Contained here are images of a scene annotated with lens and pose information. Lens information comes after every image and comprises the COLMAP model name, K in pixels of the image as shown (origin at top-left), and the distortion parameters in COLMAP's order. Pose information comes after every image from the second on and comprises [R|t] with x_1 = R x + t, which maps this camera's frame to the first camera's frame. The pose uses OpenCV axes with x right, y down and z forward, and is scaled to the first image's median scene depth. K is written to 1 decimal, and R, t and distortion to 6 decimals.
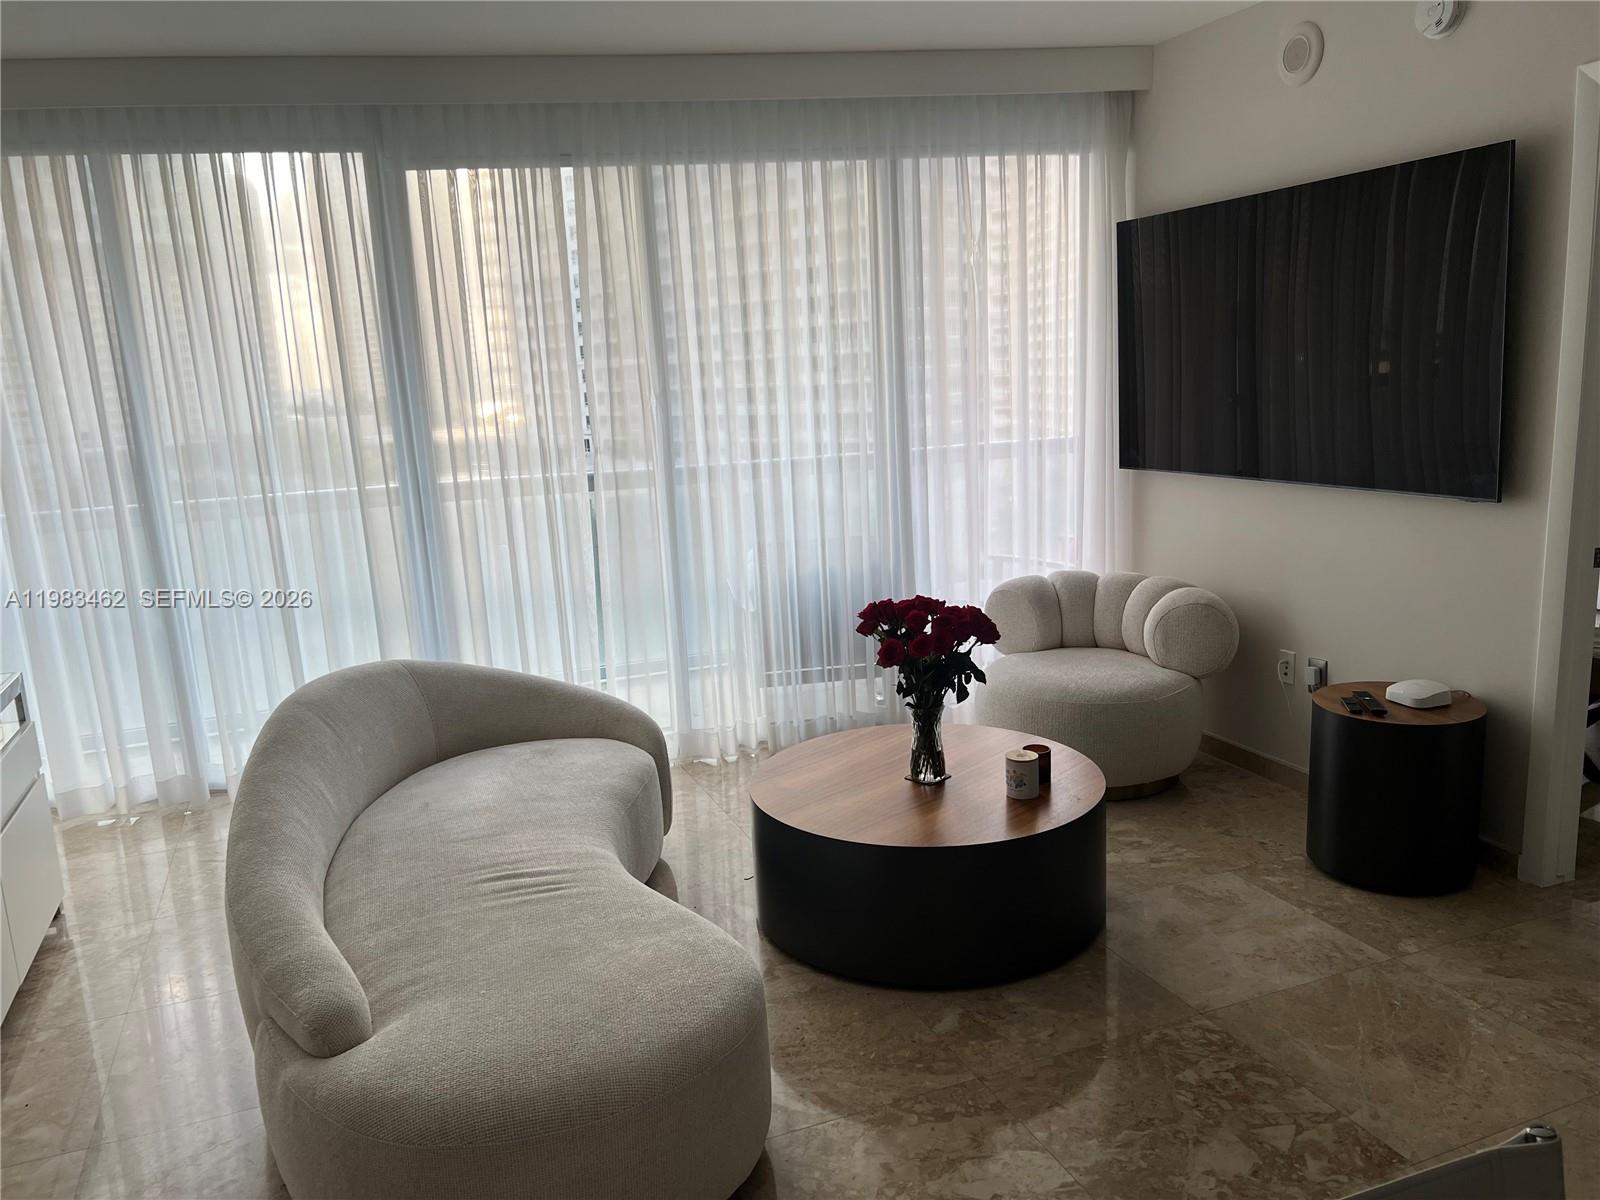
lens RADIAL K [[1200.8, 0, 800.0], [0, 1200.8, 600.0], [0, 0, 1]] dist [-0.001451, -0.002258]
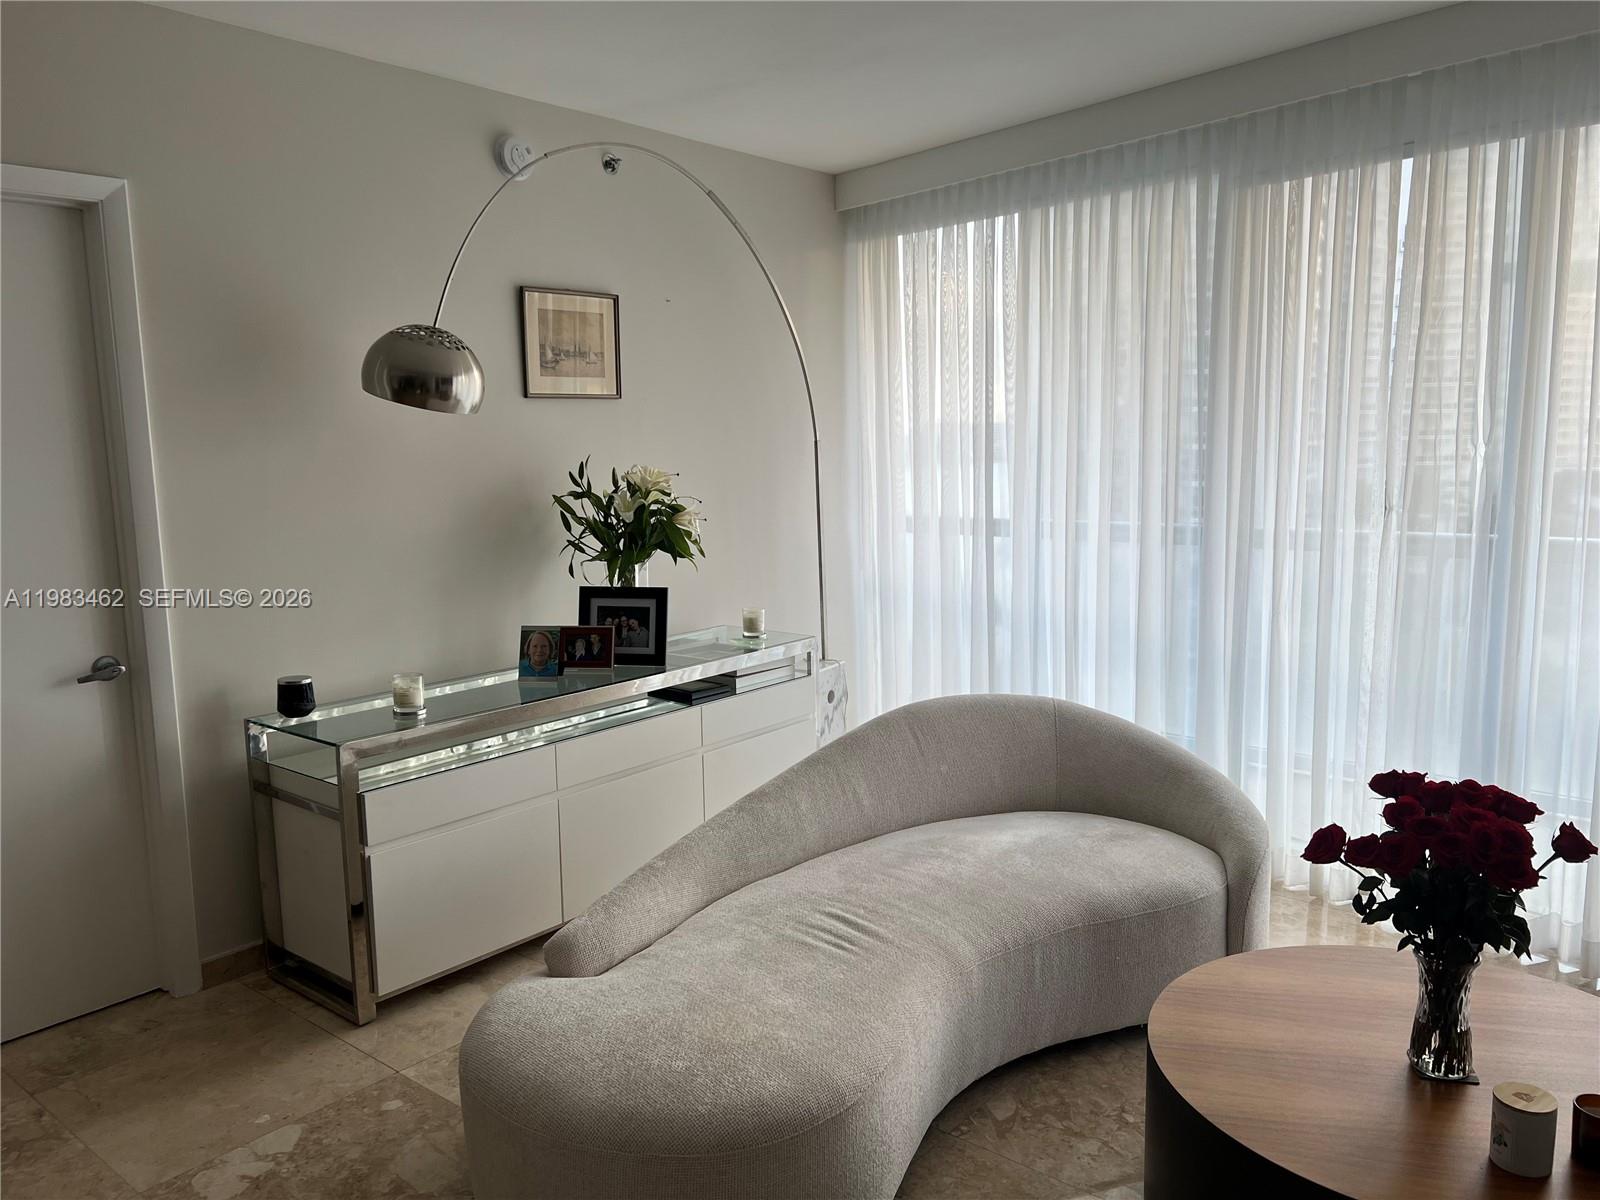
lens RADIAL K [[1200.8, 0, 800.0], [0, 1200.8, 600.0], [0, 0, 1]] dist [-0.001451, -0.002258]
pose [[0.545892, 0.190853, -0.815829, 0.555159], [-0.200854, 0.975128, 0.093722, -0.130055], [0.813425, 0.112701, 0.570648, 0.393602]]
